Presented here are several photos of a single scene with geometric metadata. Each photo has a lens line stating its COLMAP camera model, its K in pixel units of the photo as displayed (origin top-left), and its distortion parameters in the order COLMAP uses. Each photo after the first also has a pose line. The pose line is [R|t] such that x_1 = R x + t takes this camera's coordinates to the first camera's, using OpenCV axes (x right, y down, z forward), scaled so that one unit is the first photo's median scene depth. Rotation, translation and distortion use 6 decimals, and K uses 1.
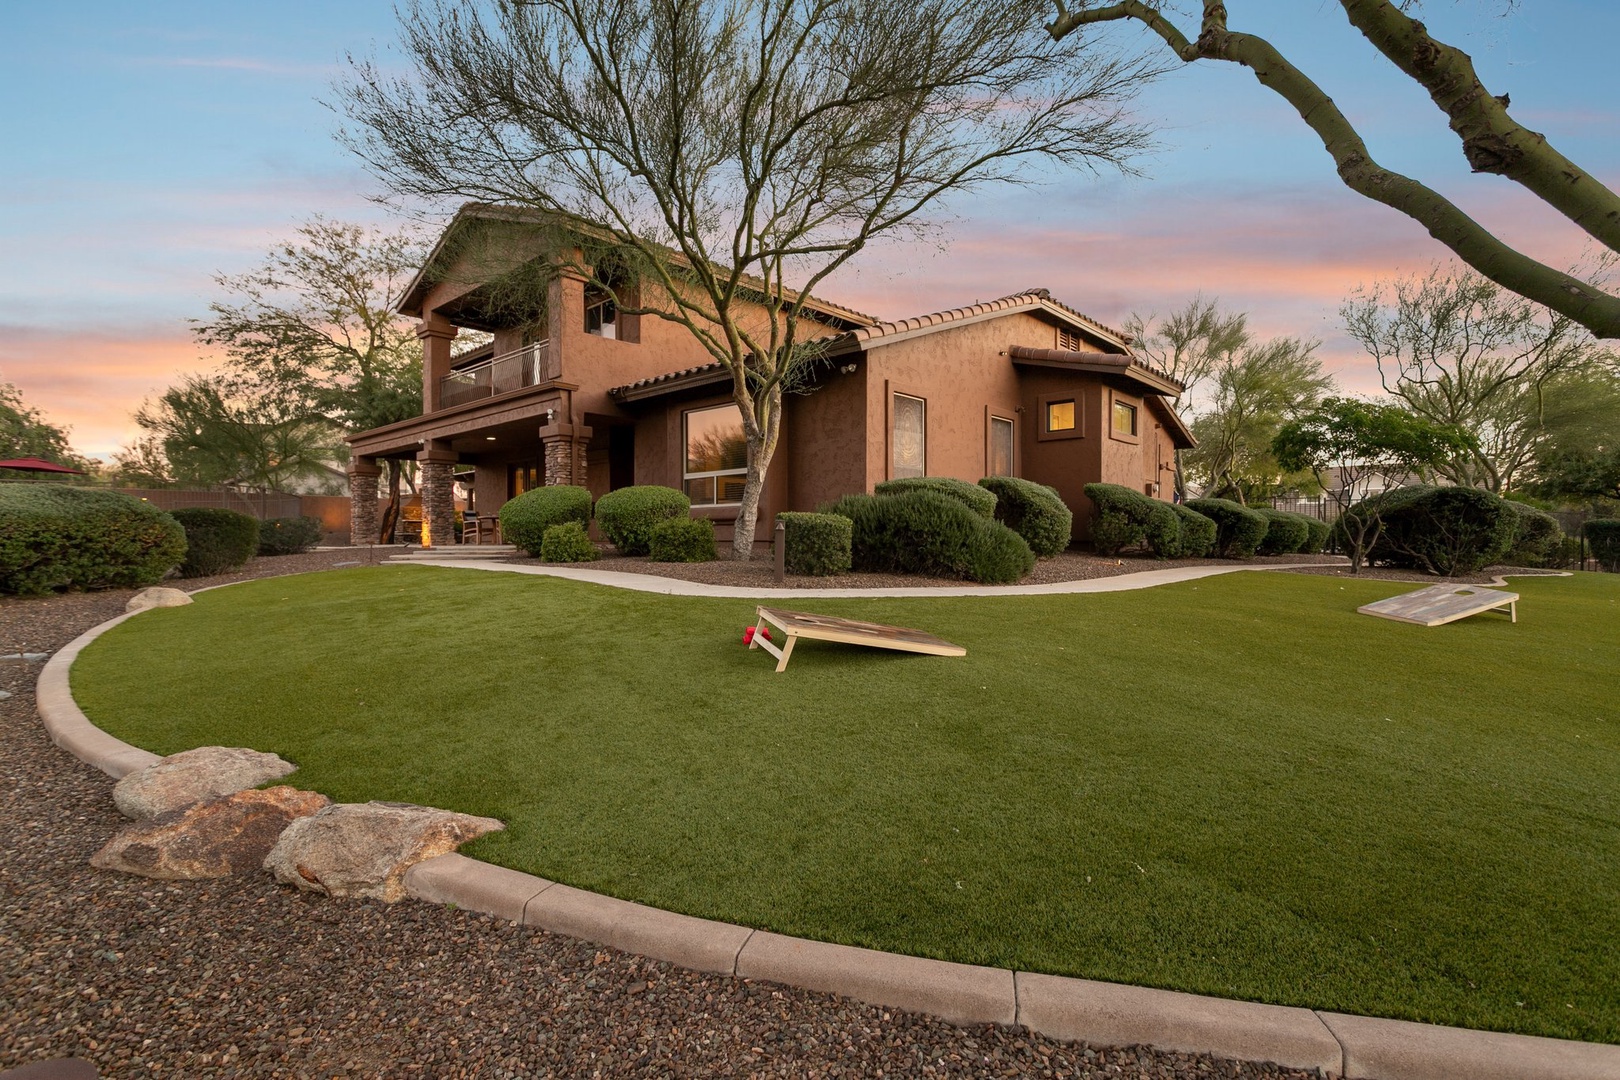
lens RADIAL K [[763.7, 0, 810.2], [0, 763.7, 542.5], [0, 0, 1]] dist [-0.004075, 0.000990]
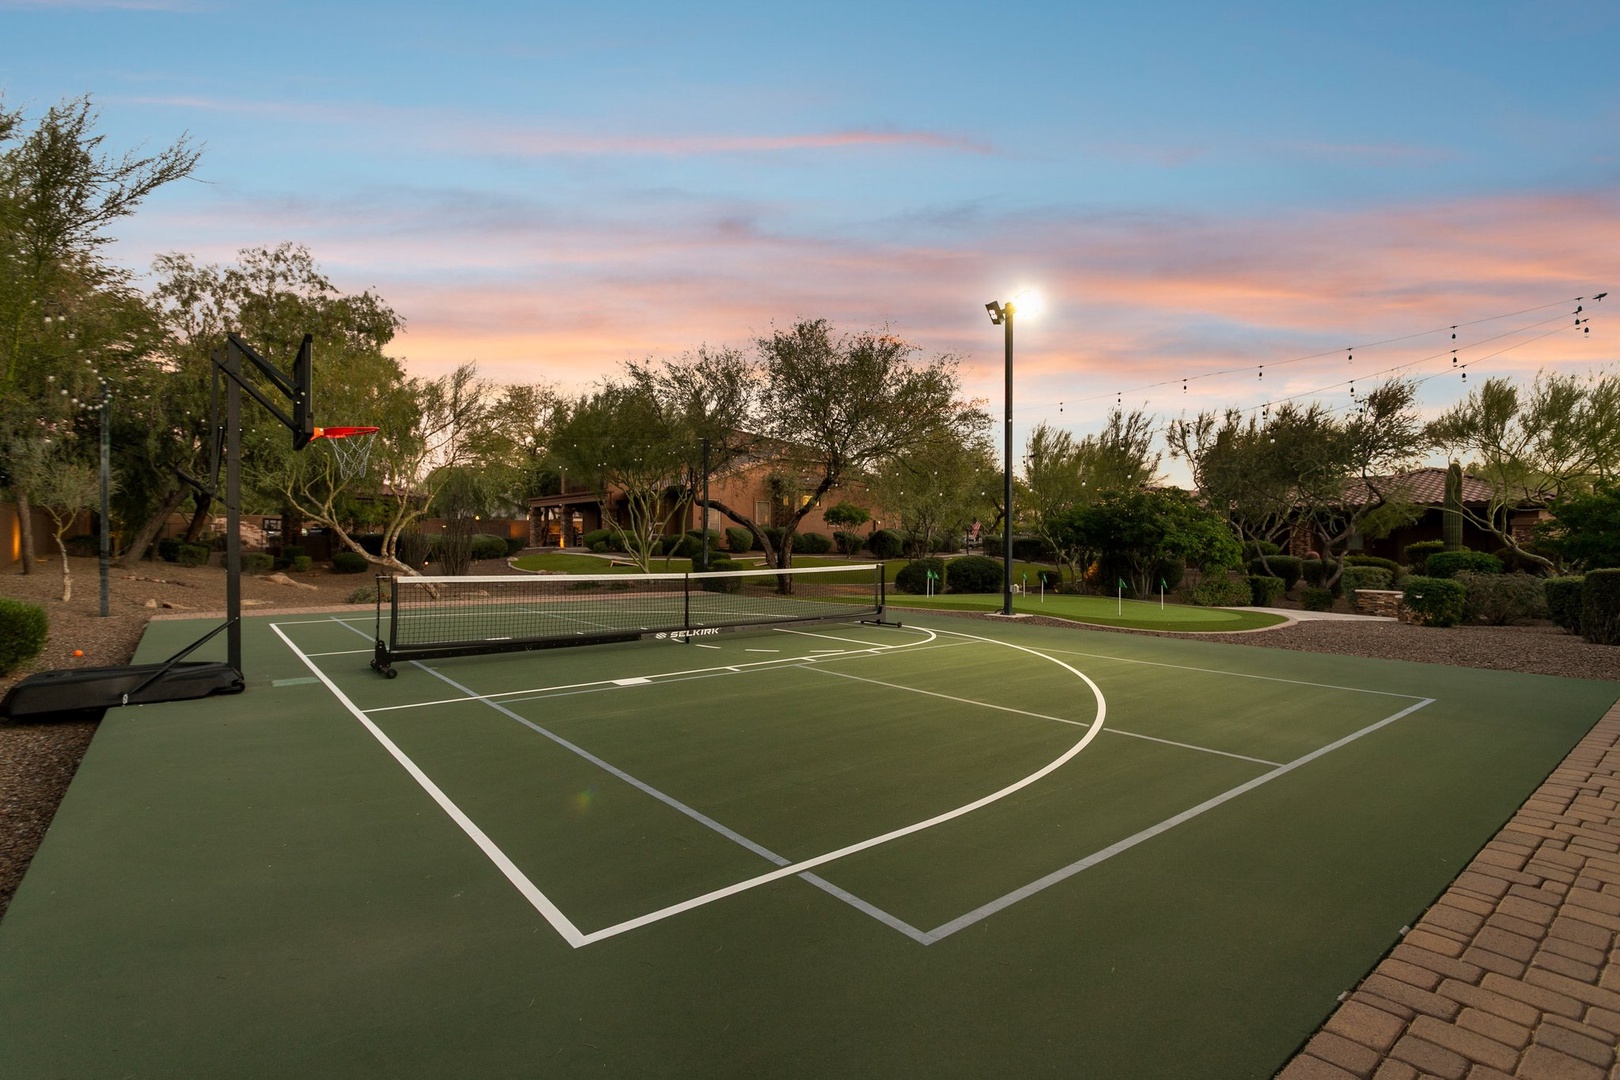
lens RADIAL K [[763.7, 0, 809.3], [0, 763.7, 542.1], [0, 0, 1]] dist [-0.004075, 0.000990]
pose [[0.988810, -0.000917, -0.149180, 0.518689], [0.001018, 0.999999, 0.000604, -0.011583], [0.149179, -0.000749, 0.988810, -1.045417]]
